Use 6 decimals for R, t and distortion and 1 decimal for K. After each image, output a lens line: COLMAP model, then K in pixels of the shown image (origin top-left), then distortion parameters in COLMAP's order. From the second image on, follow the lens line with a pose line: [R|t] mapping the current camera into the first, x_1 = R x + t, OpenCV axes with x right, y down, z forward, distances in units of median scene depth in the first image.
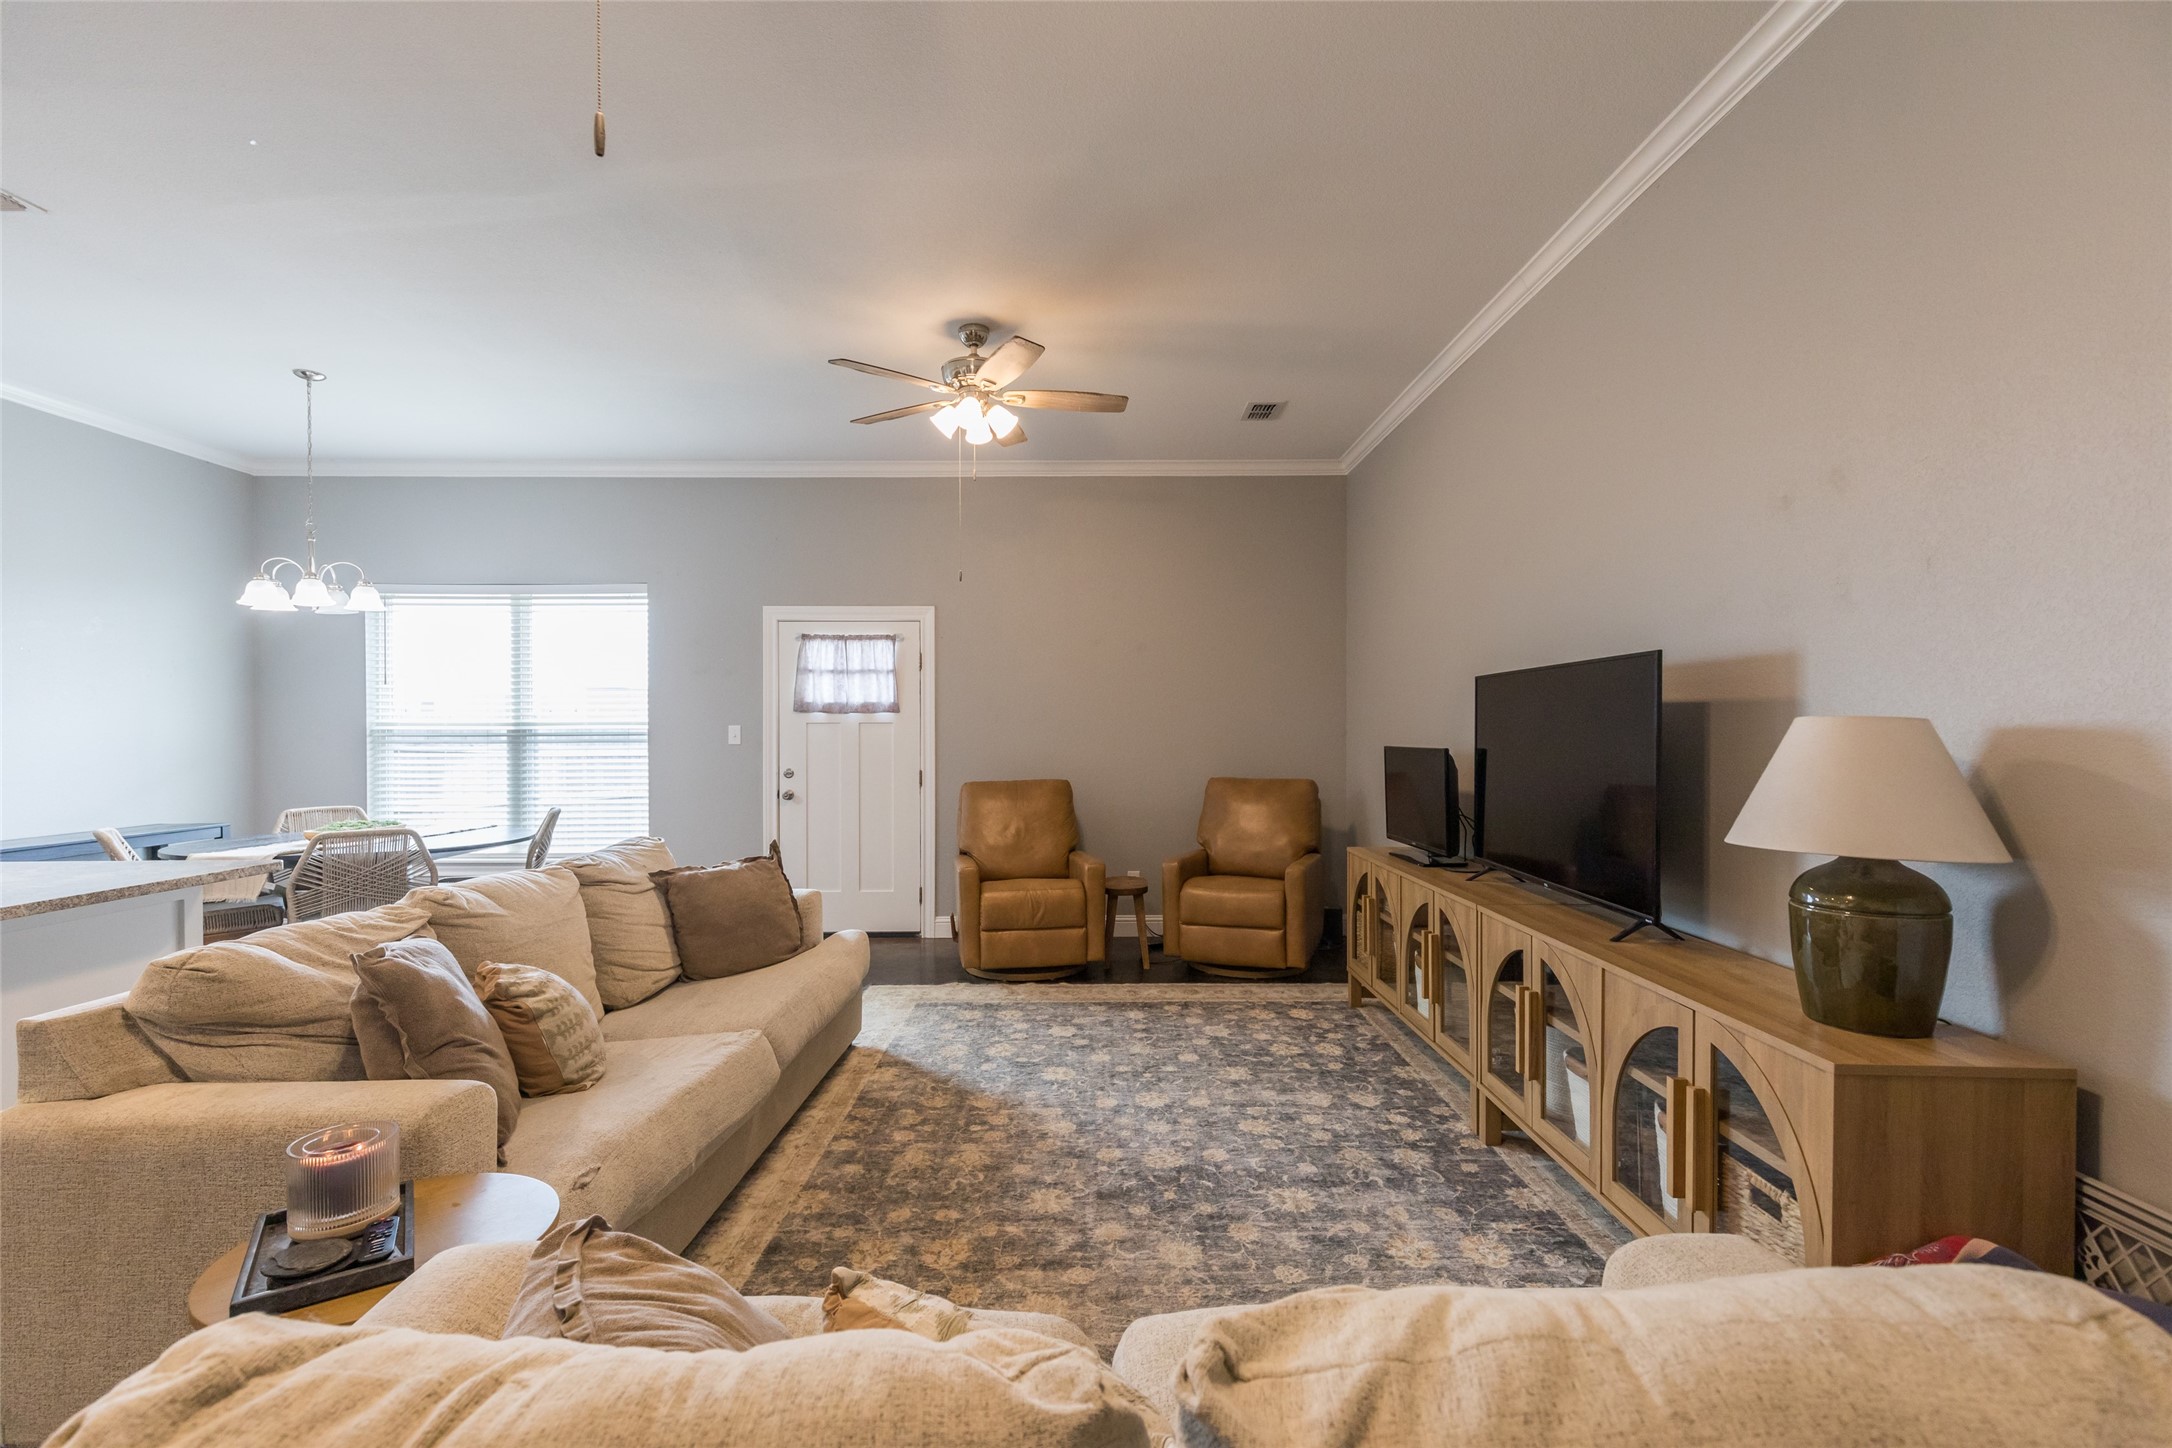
lens RADIAL K [[993.4, 0, 1091.8], [0, 993.4, 728.3], [0, 0, 1]] dist [0.013054, -0.001304]
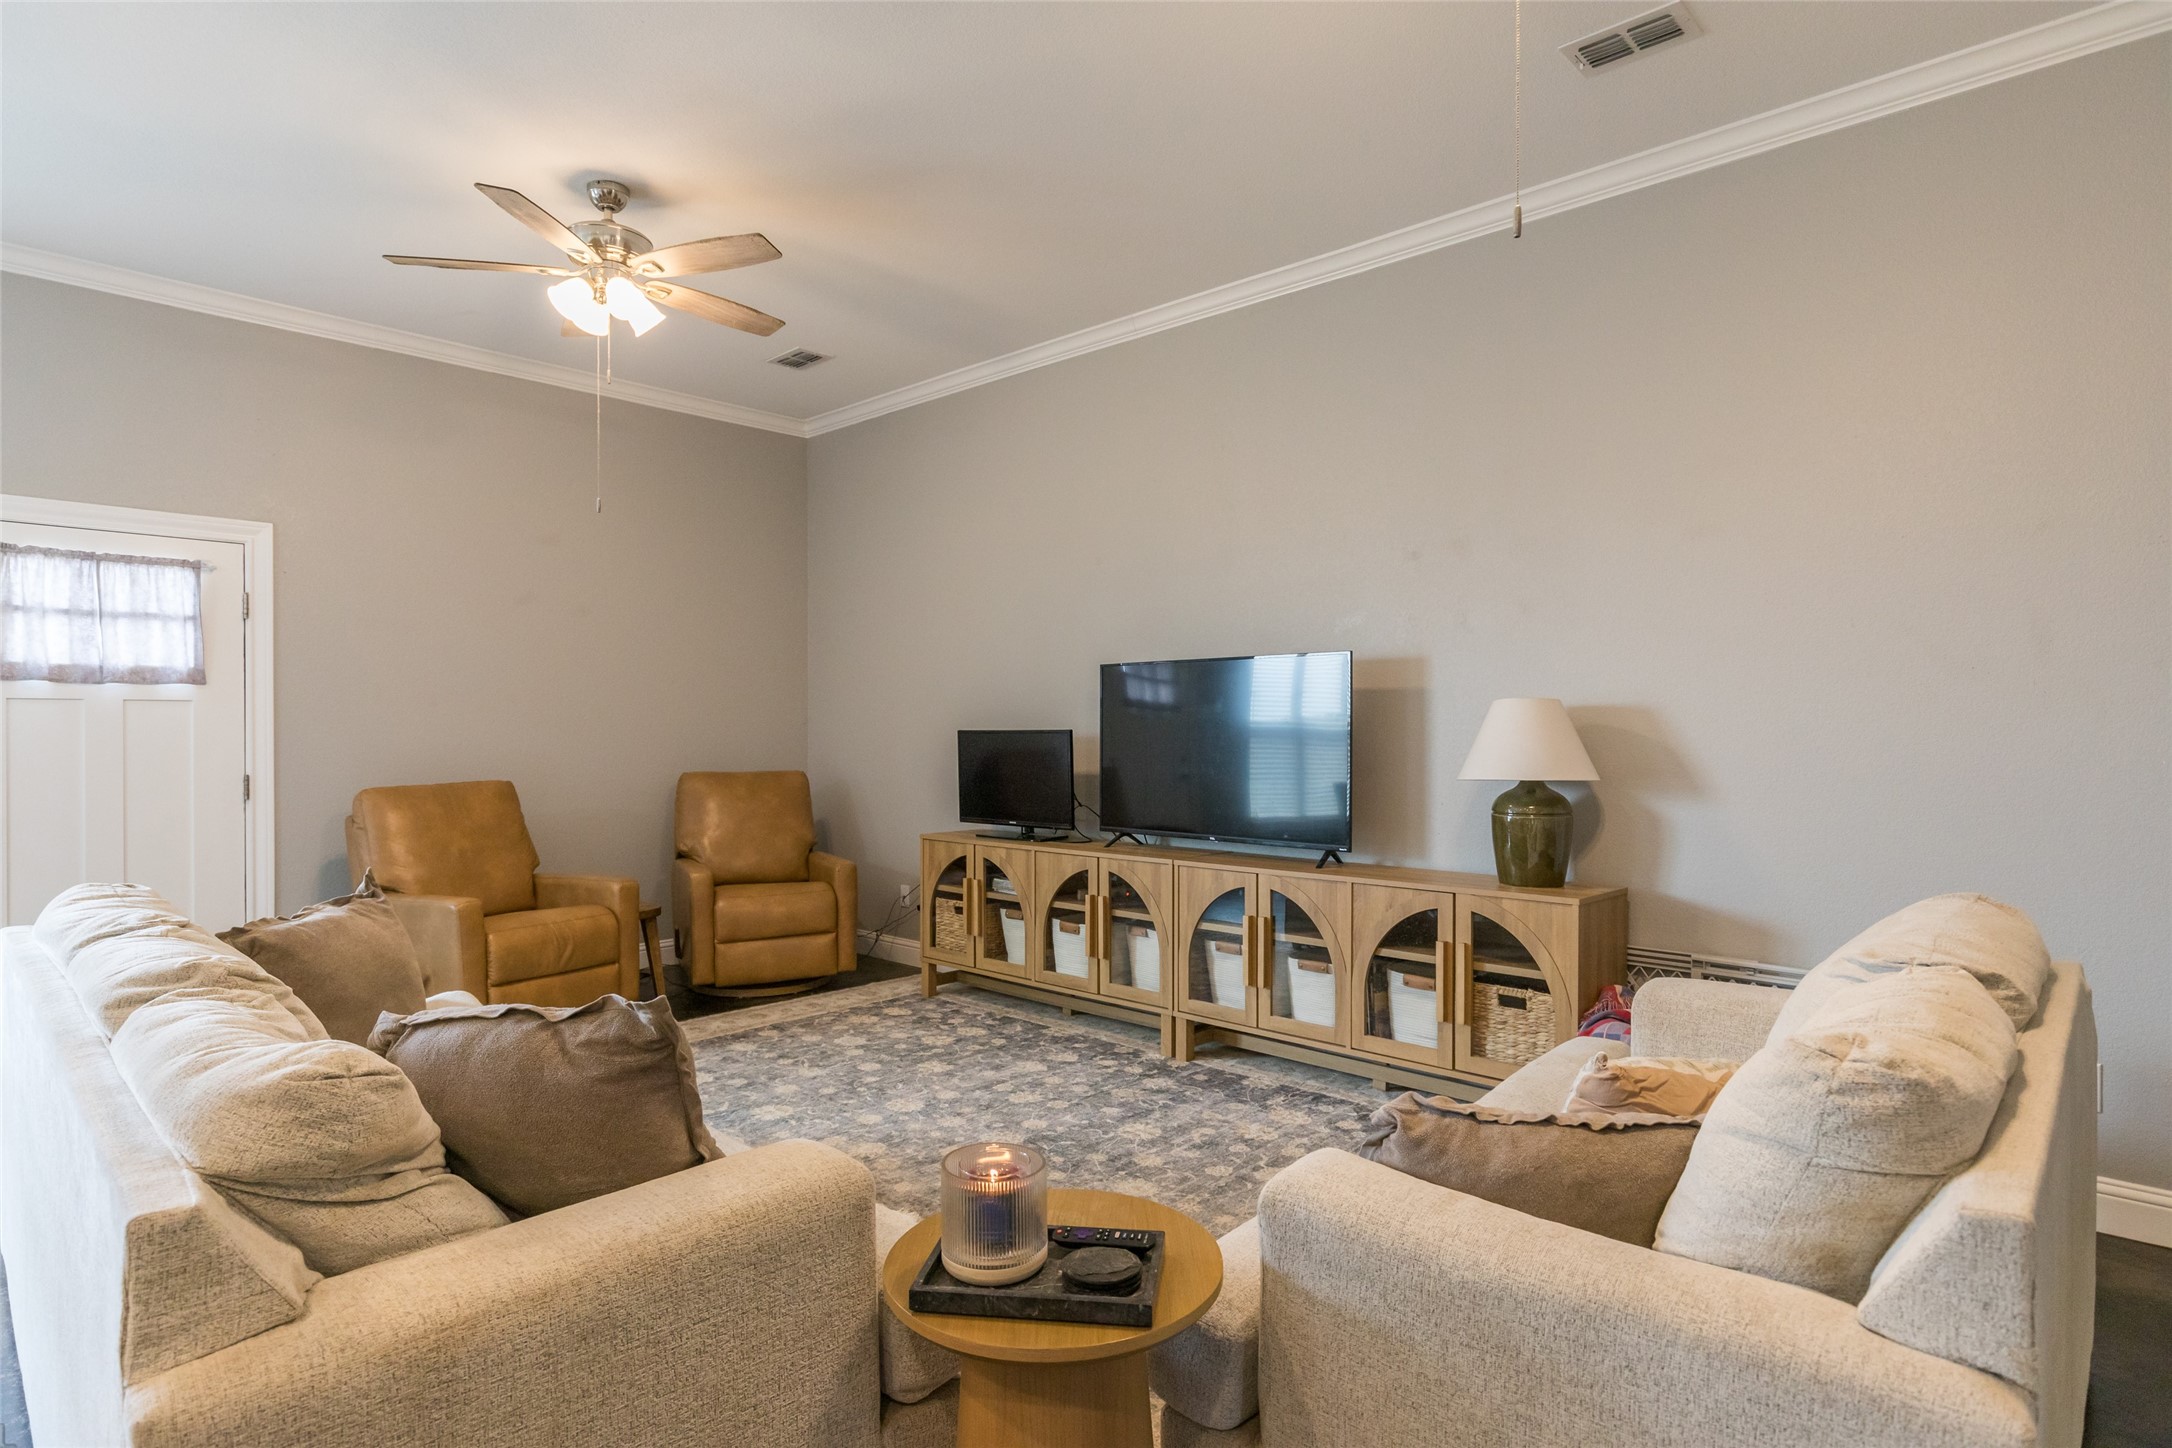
lens RADIAL K [[1201.8, 0, 1083.1], [0, 1201.8, 728.4], [0, 0, 1]] dist [0.001959, -0.000733]
pose [[0.669113, 0.000448, 0.743161, -0.575388], [-0.000188, 1.000000, -0.000433, 0.018369], [-0.743161, 0.000150, 0.669113, 0.106965]]
